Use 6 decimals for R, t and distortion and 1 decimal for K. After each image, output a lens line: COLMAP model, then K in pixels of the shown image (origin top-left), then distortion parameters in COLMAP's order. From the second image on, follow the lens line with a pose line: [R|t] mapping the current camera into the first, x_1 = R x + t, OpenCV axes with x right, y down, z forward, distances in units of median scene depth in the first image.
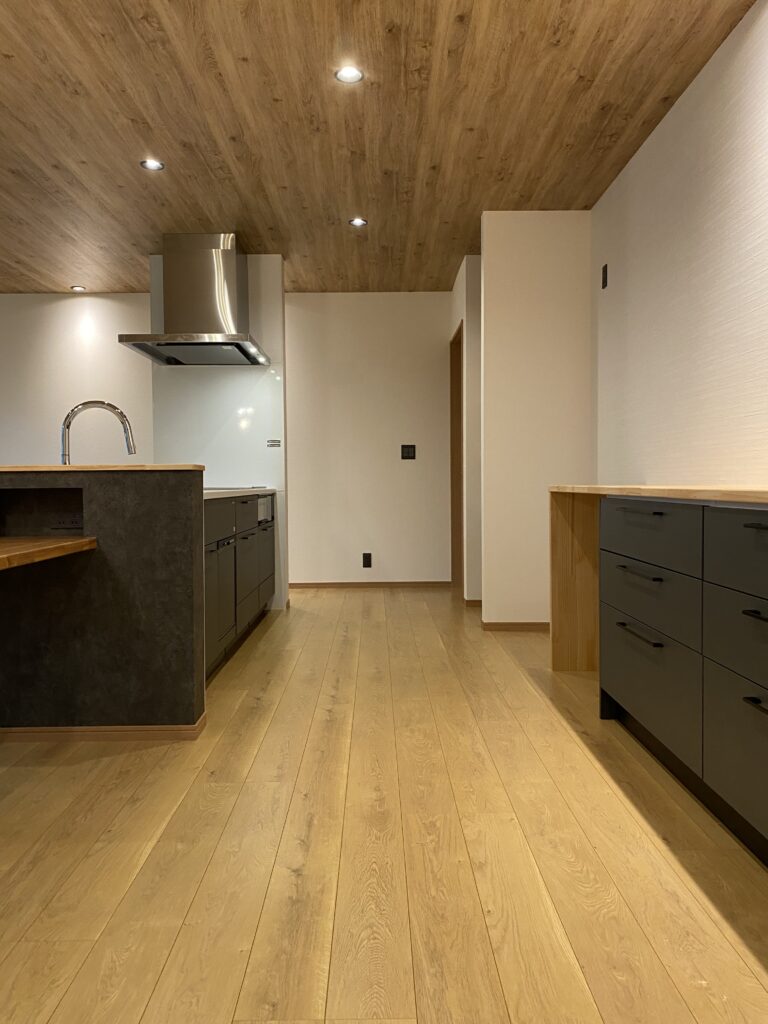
lens RADIAL K [[778.9, 0, 379.0], [0, 778.9, 516.8], [0, 0, 1]] dist [0.034826, -0.040711]
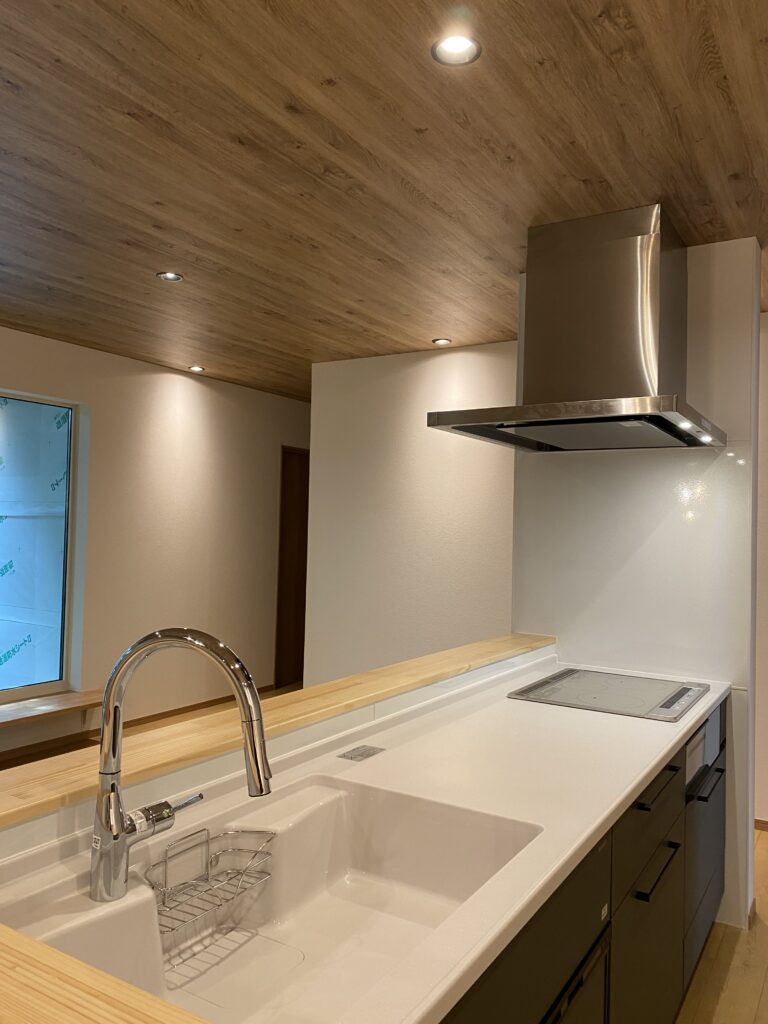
lens RADIAL K [[778.9, 0, 384.6], [0, 778.9, 517.3], [0, 0, 1]] dist [0.034826, -0.040711]
pose [[0.849712, 0.024284, -0.526688, -0.074323], [-0.057291, 0.997277, -0.046446, -0.147836], [0.524126, 0.069640, 0.848789, 0.587977]]
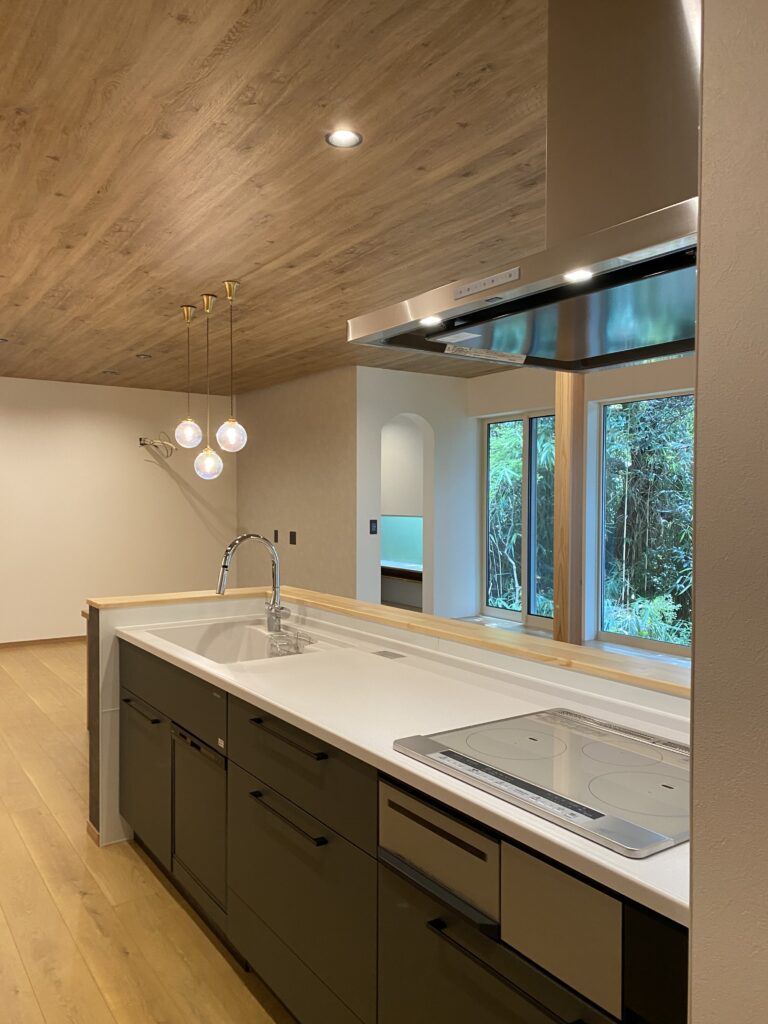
lens RADIAL K [[778.9, 0, 387.9], [0, 778.9, 517.6], [0, 0, 1]] dist [0.034826, -0.040711]
pose [[-0.821815, 0.015093, -0.569554, 0.039581], [-0.022680, 0.997990, 0.059171, -0.179146], [0.569303, 0.061545, -0.819821, 1.496998]]
